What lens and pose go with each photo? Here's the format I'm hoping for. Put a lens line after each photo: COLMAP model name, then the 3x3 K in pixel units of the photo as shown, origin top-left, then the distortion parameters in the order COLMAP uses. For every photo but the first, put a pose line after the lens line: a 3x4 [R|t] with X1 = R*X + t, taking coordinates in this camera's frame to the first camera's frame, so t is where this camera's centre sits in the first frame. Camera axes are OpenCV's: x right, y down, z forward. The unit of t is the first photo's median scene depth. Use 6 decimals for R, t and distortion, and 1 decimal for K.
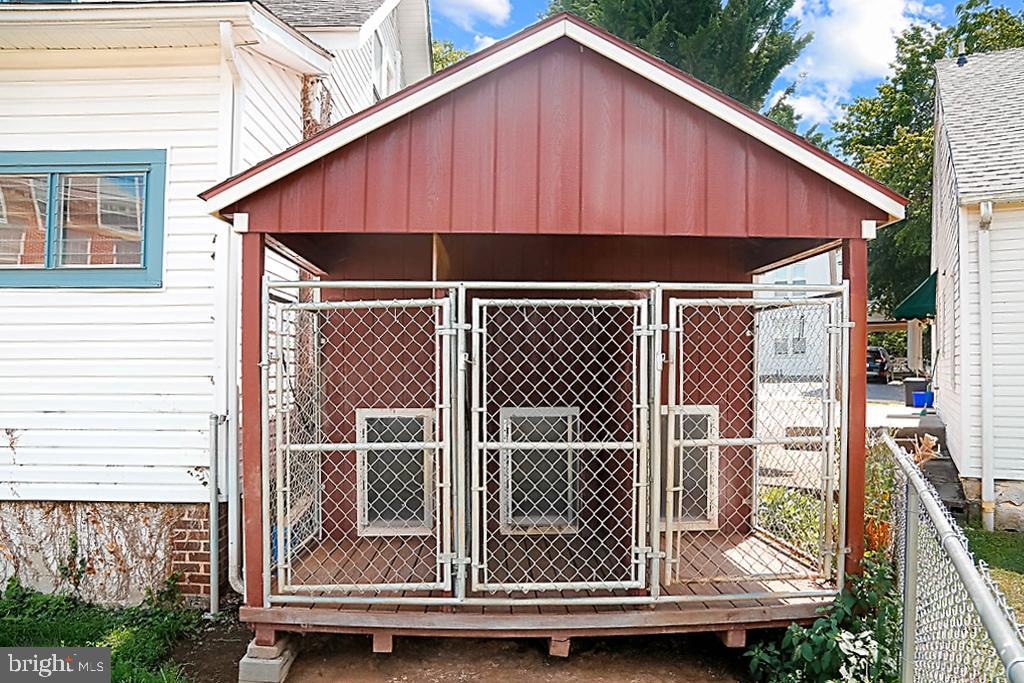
lens RADIAL K [[714.8, 0, 513.2], [0, 714.8, 348.1], [0, 0, 1]] dist [-0.043913, 0.003766]
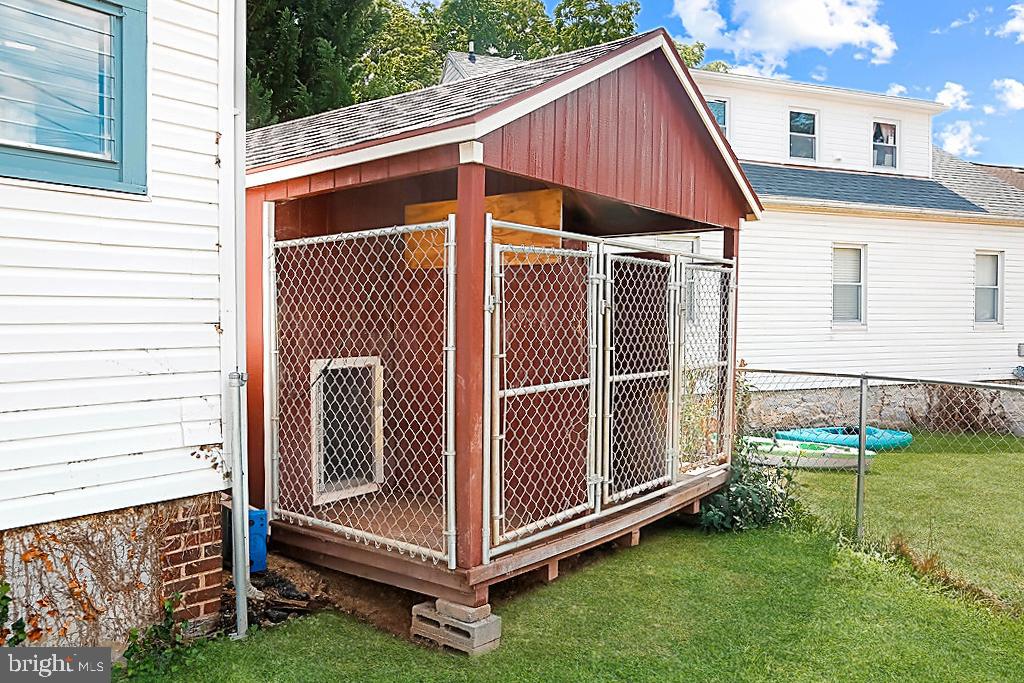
lens RADIAL K [[755.3, 0, 511.2], [0, 755.3, 324.5], [0, 0, 1]] dist [0.001950, 0.001784]
pose [[0.649452, -0.008132, 0.760359, -0.835111], [-0.023918, 0.999230, 0.031116, 0.009197], [-0.760026, -0.038394, 0.648757, 0.247355]]
